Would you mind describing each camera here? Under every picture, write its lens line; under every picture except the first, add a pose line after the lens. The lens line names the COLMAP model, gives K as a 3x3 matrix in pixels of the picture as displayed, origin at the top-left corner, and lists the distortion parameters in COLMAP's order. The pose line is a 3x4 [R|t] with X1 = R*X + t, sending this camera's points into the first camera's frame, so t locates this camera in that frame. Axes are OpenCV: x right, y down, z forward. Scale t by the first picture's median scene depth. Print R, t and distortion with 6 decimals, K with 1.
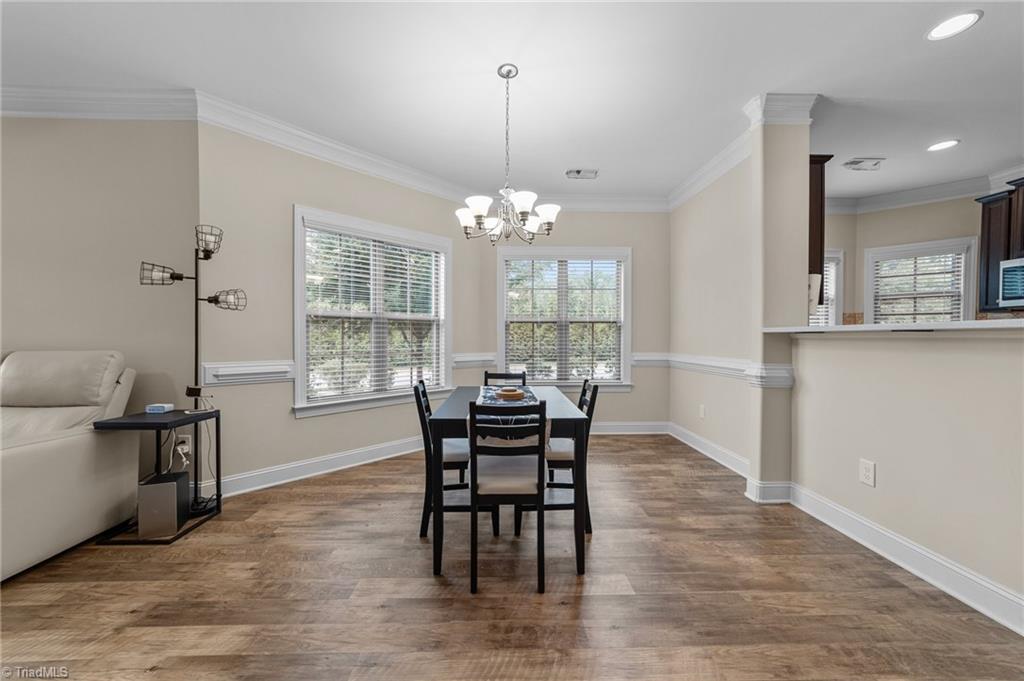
lens RADIAL K [[395.5, 0, 509.0], [0, 395.5, 340.8], [0, 0, 1]] dist [-0.018332, 0.008692]
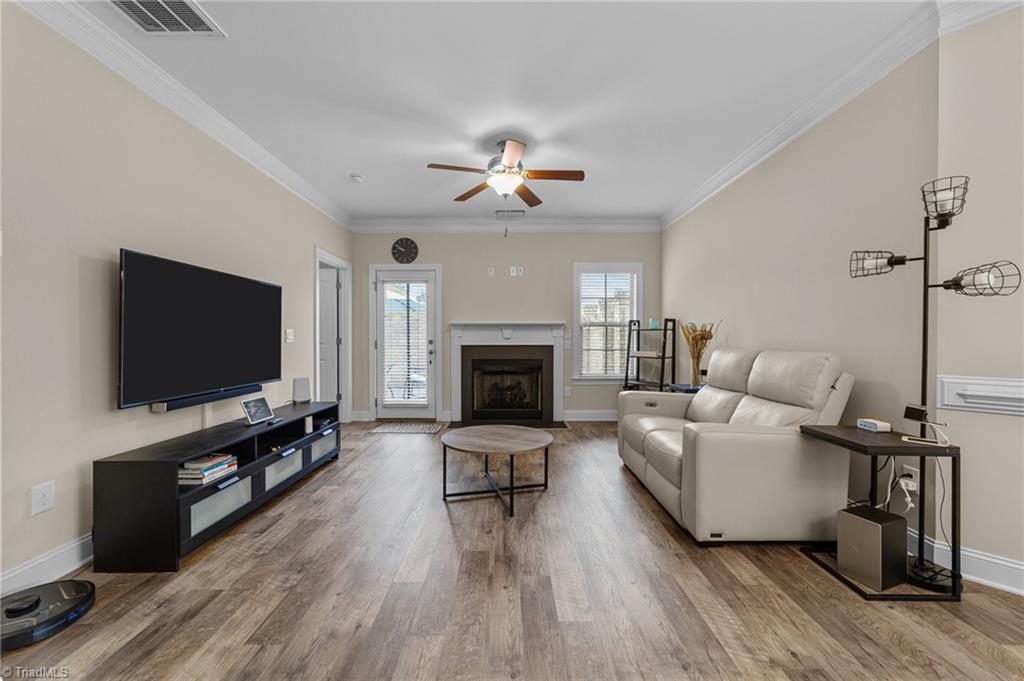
lens RADIAL K [[395.5, 0, 509.0], [0, 395.5, 340.8], [0, 0, 1]] dist [-0.018332, 0.008692]
pose [[-0.023393, 0.005252, -0.999713, -0.052551], [-0.009957, 0.999935, 0.005486, -0.001837], [0.999677, 0.010083, -0.023339, 0.251741]]
